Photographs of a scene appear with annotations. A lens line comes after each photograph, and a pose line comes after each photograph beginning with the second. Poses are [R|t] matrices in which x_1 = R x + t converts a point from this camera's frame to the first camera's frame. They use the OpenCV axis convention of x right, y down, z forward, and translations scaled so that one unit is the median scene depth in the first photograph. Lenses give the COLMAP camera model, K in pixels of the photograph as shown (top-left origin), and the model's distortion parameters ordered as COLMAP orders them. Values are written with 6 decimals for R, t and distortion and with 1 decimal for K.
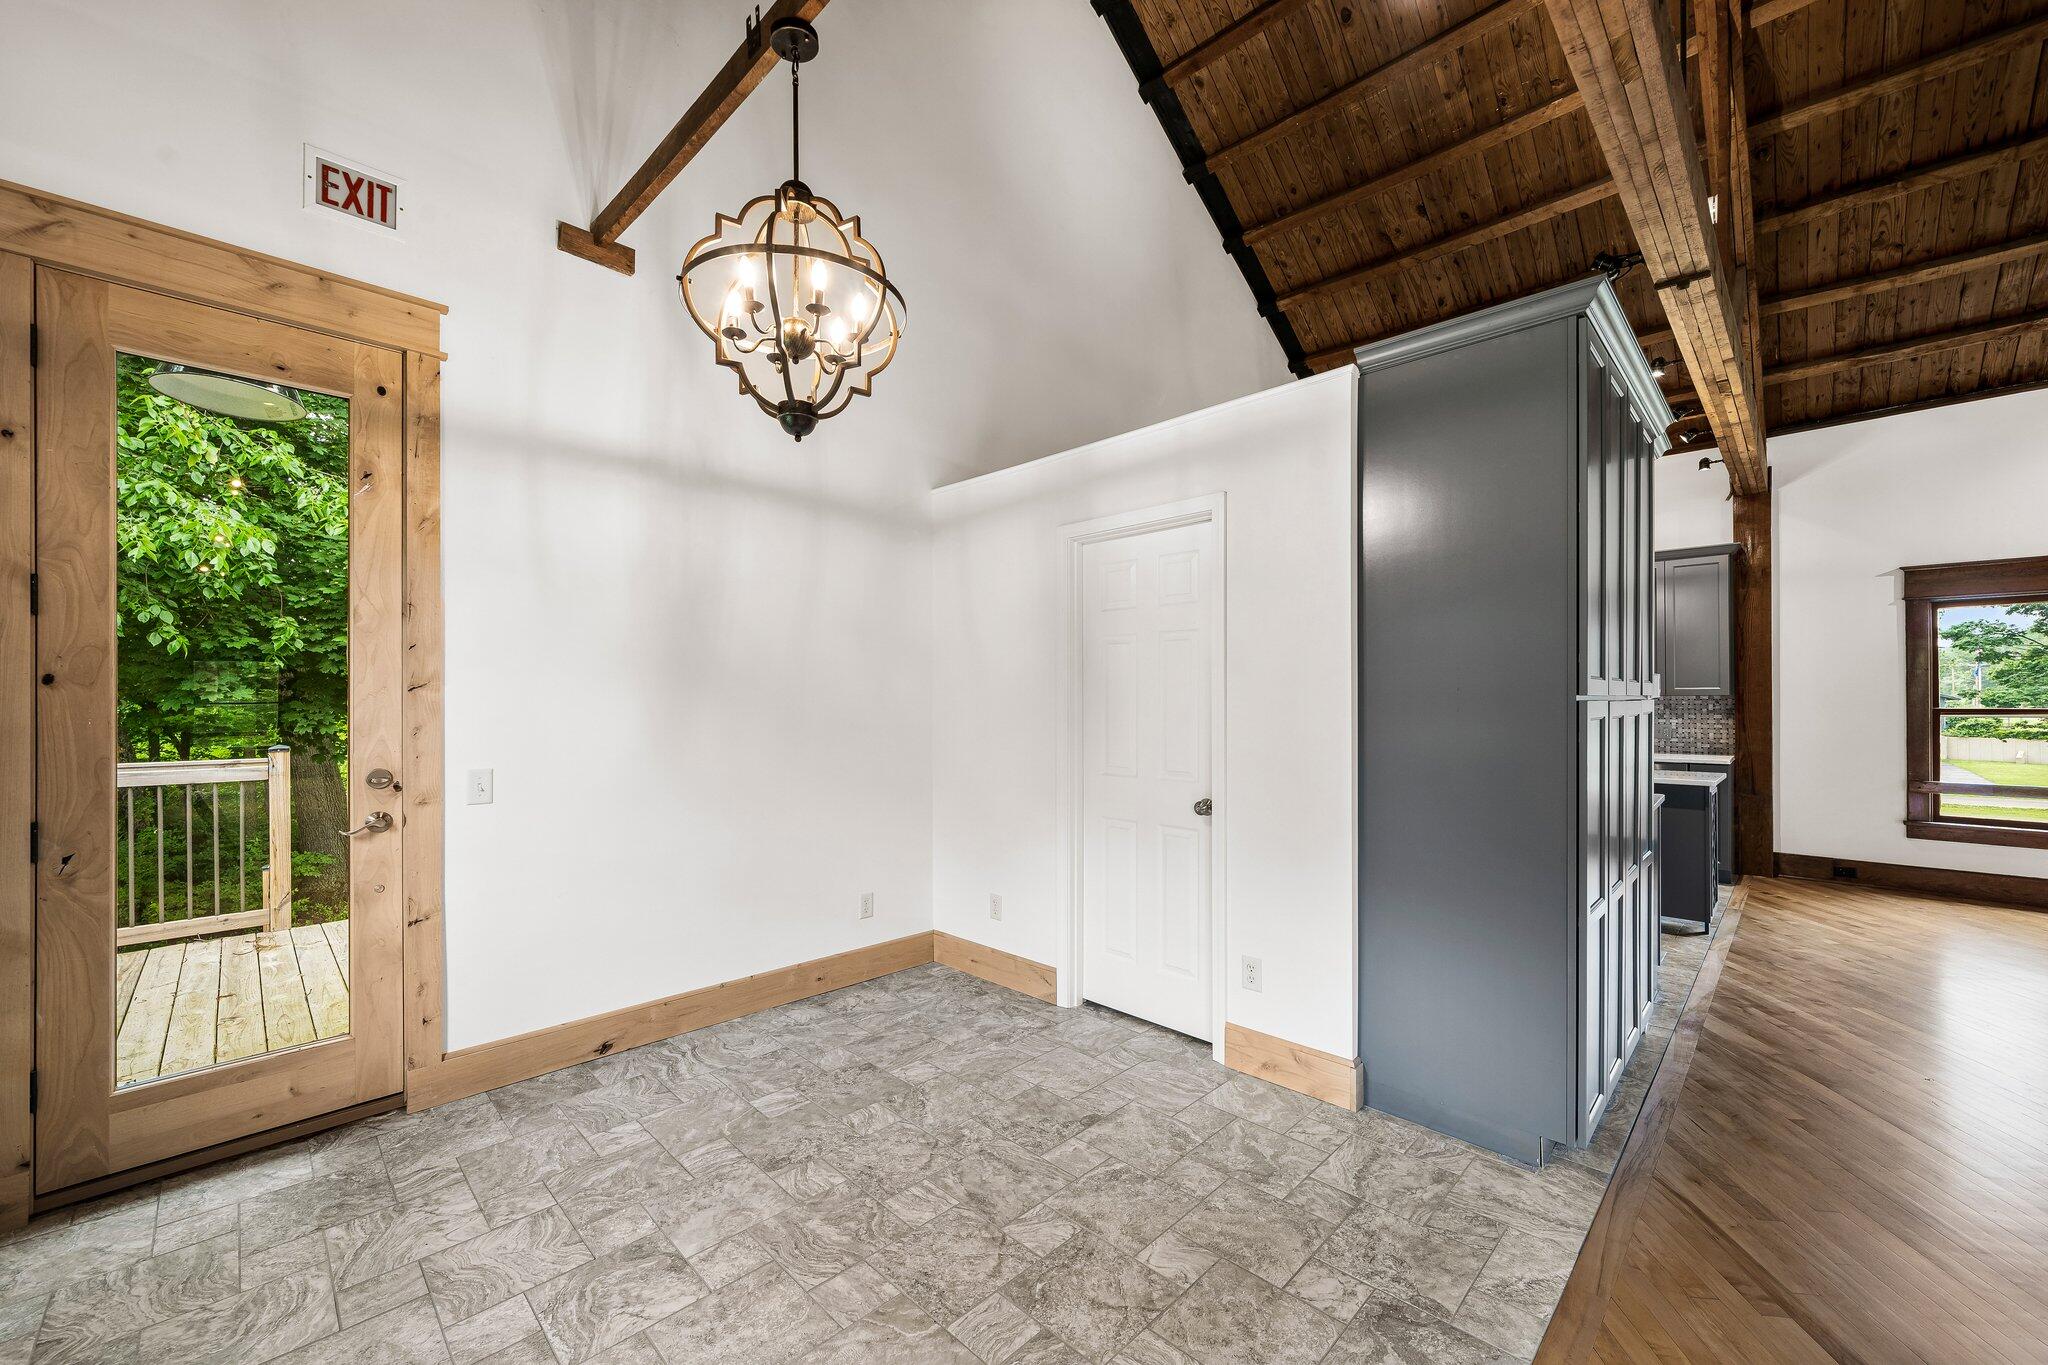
lens RADIAL K [[789.0, 0, 1023.8], [0, 789.0, 696.0], [0, 0, 1]] dist [-0.000686, -0.000063]
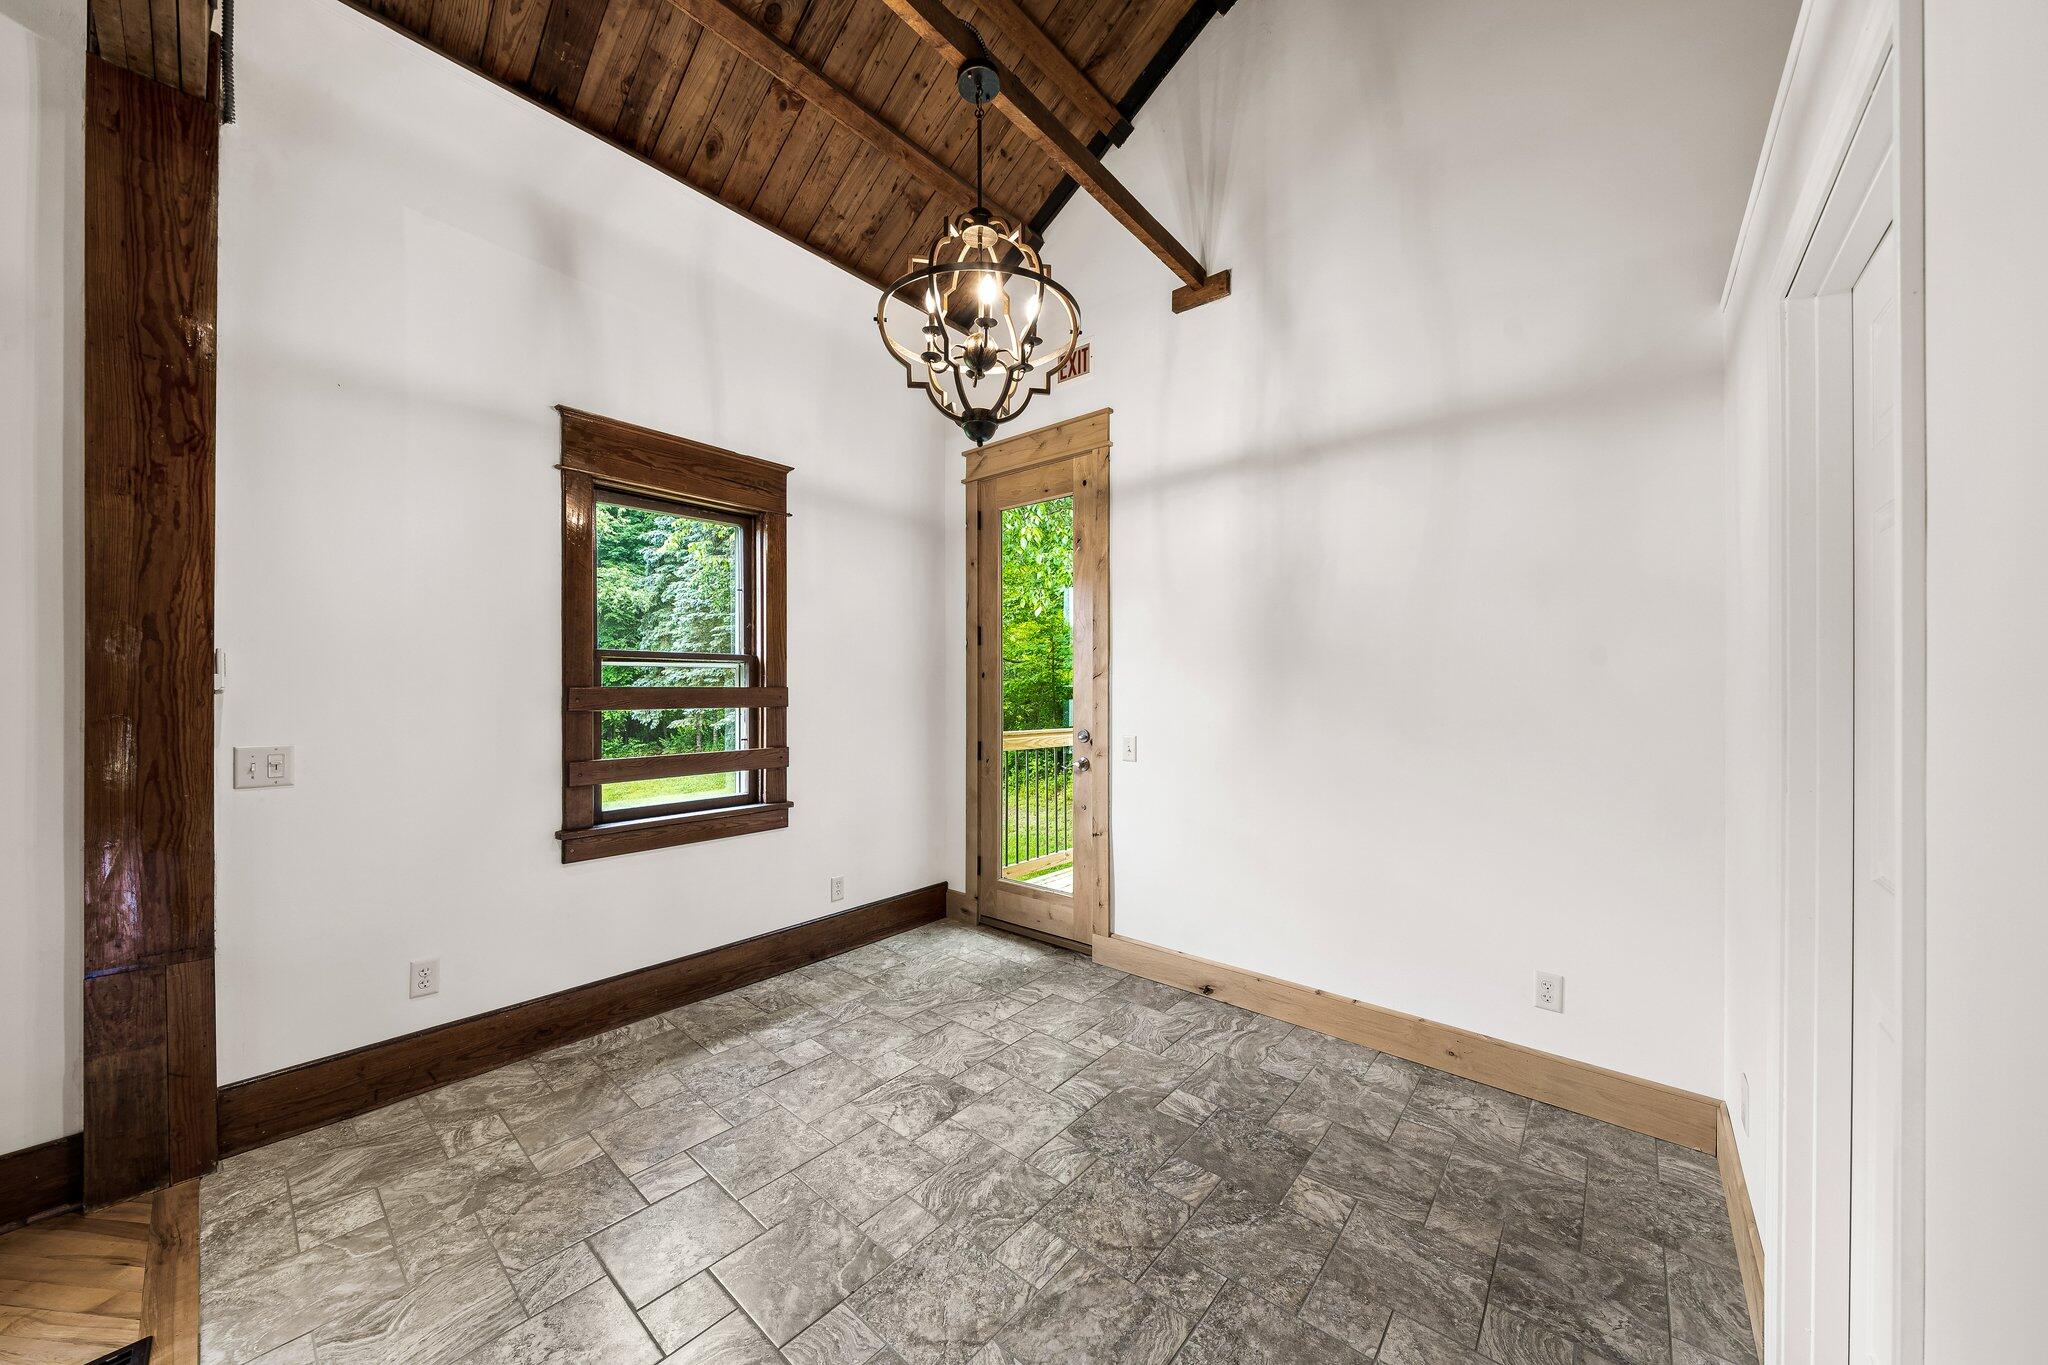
lens RADIAL K [[706.6, 0, 1023.9], [0, 706.6, 686.3], [0, 0, 1]] dist [-0.001566, -0.000120]
pose [[0.082523, 0.003352, -0.996583, 0.571242], [0.005646, 0.999977, 0.003831, 0.001708], [0.996573, -0.005943, 0.082503, 0.803382]]
